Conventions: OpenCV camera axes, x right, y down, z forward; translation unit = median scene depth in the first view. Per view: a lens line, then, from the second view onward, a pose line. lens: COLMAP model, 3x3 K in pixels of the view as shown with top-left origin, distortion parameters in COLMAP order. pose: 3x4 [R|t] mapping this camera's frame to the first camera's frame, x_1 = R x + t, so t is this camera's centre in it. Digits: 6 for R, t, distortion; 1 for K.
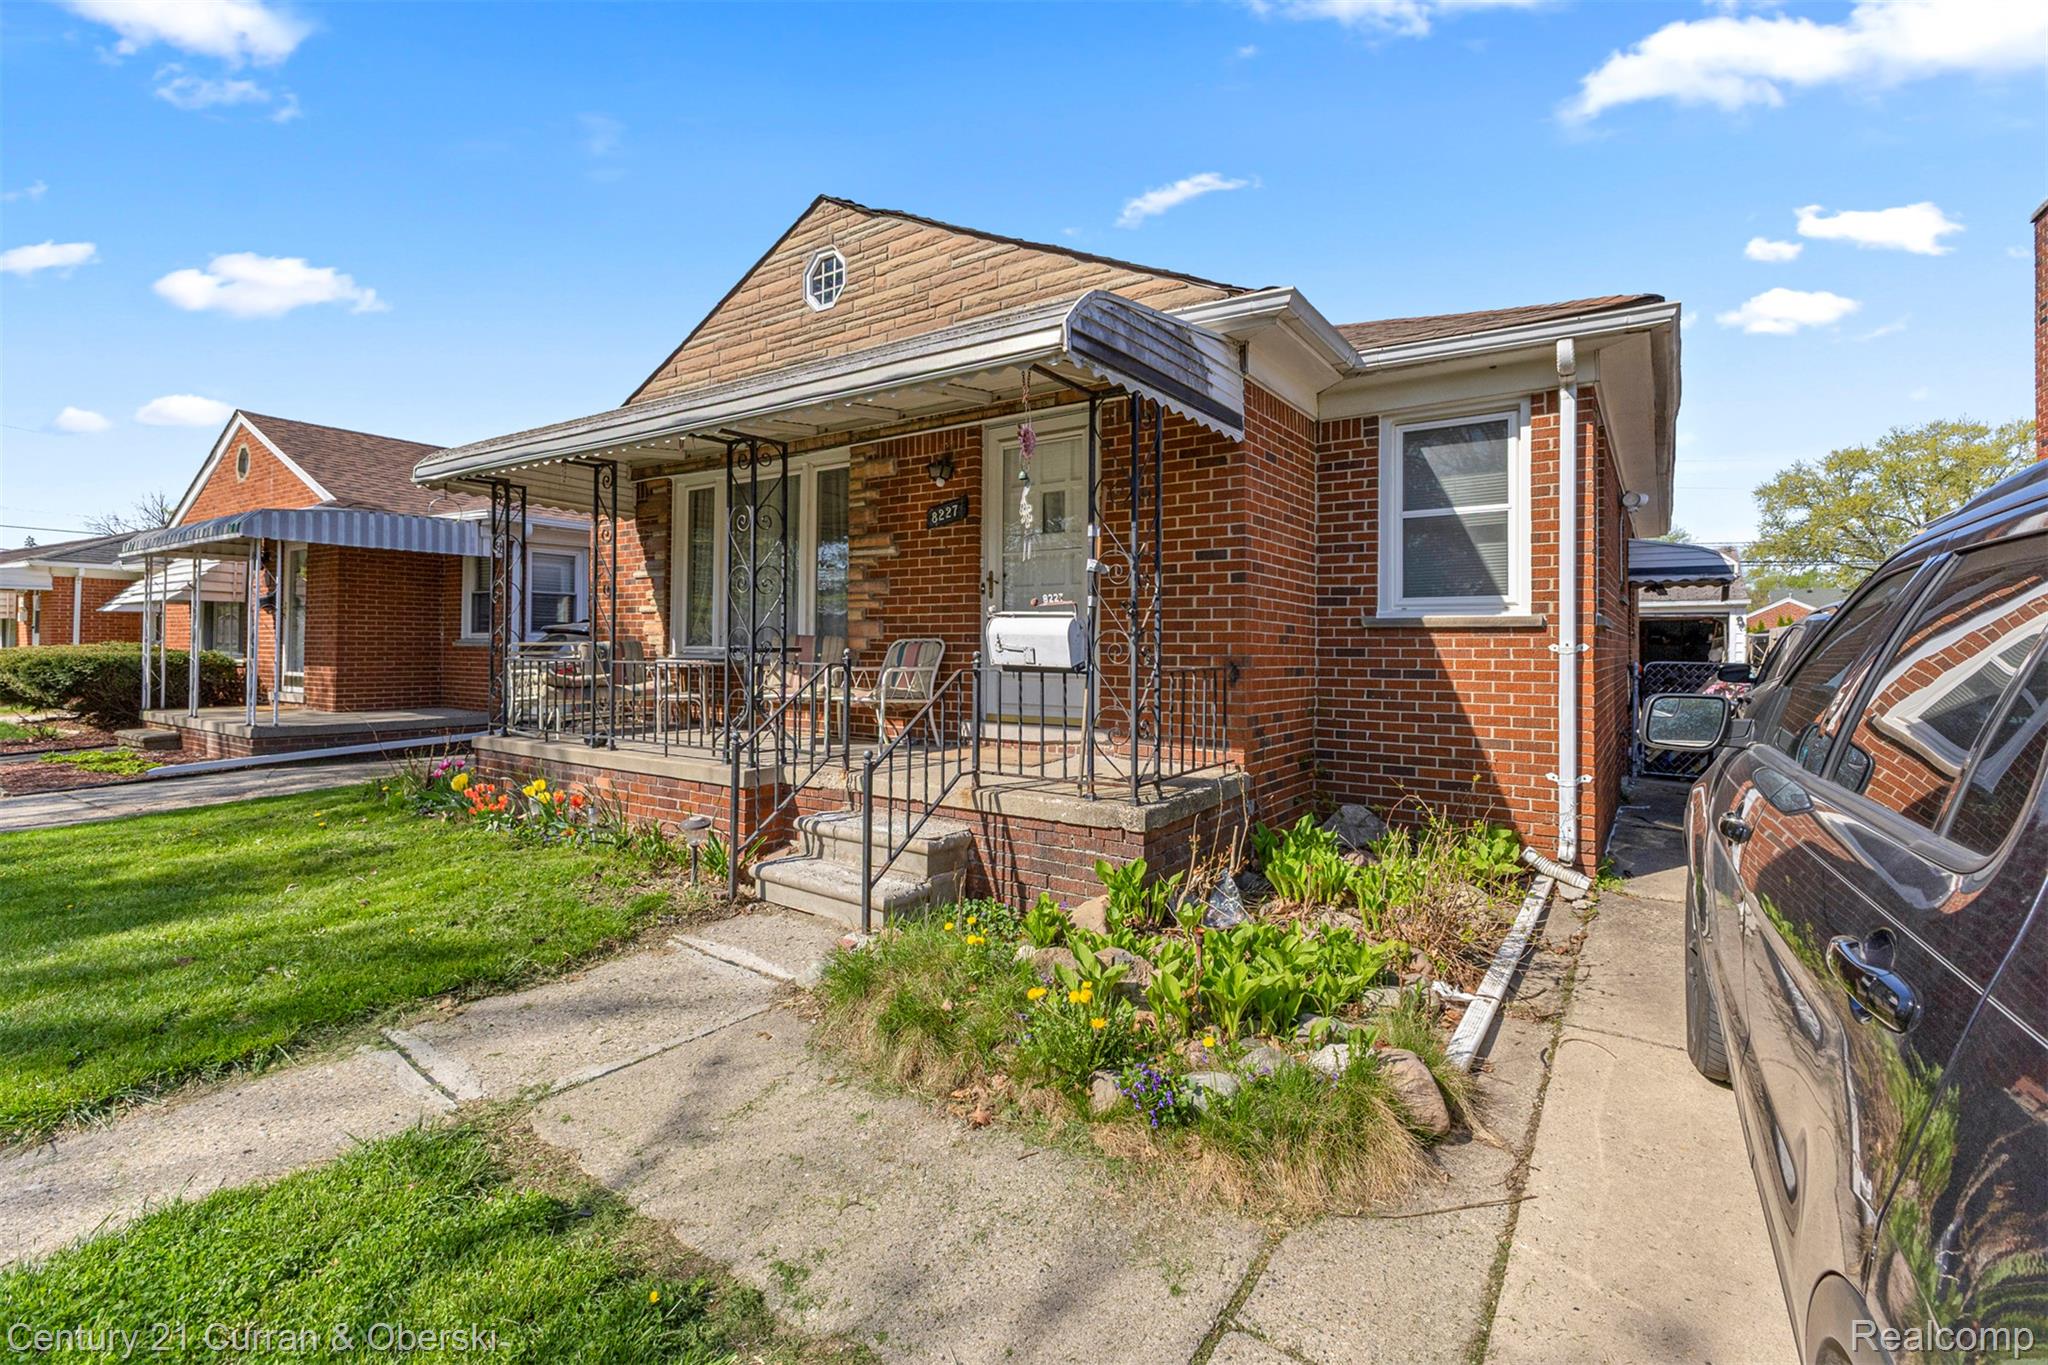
lens RADIAL K [[911.3, 0, 1030.5], [0, 911.3, 611.6], [0, 0, 1]] dist [-0.002117, -0.000540]
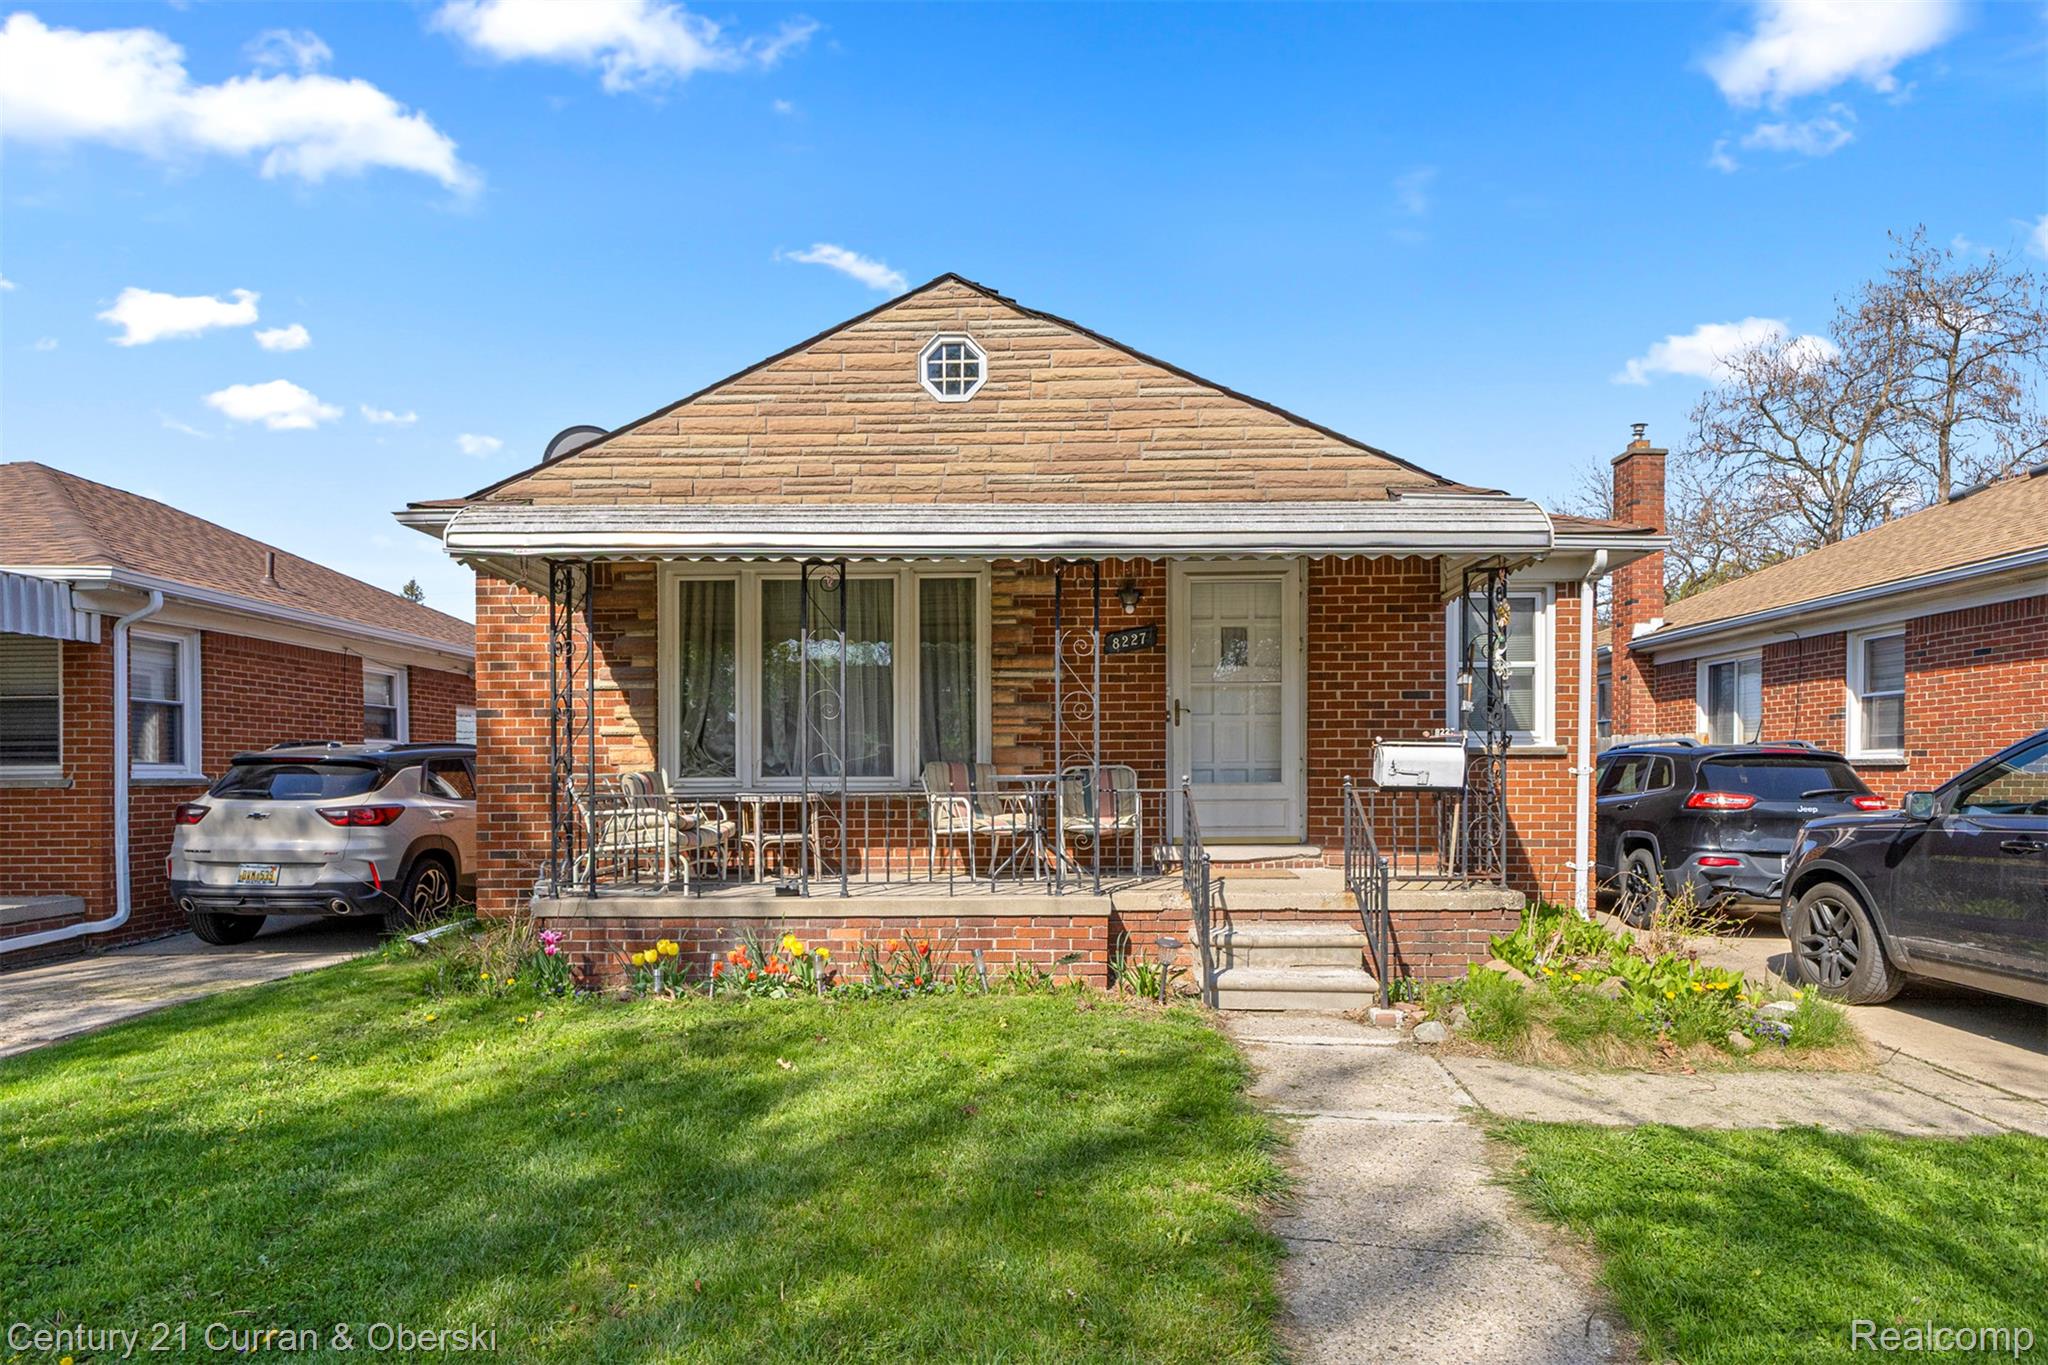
lens RADIAL K [[1190.4, 0, 1026.1], [0, 1190.4, 745.0], [0, 0, 1]] dist [-0.005888, 0.000034]
pose [[0.831076, 0.006996, 0.556115, -0.992678], [-0.010854, 0.999934, 0.003641, 0.003906], [-0.556053, -0.009062, 0.831098, -0.025473]]
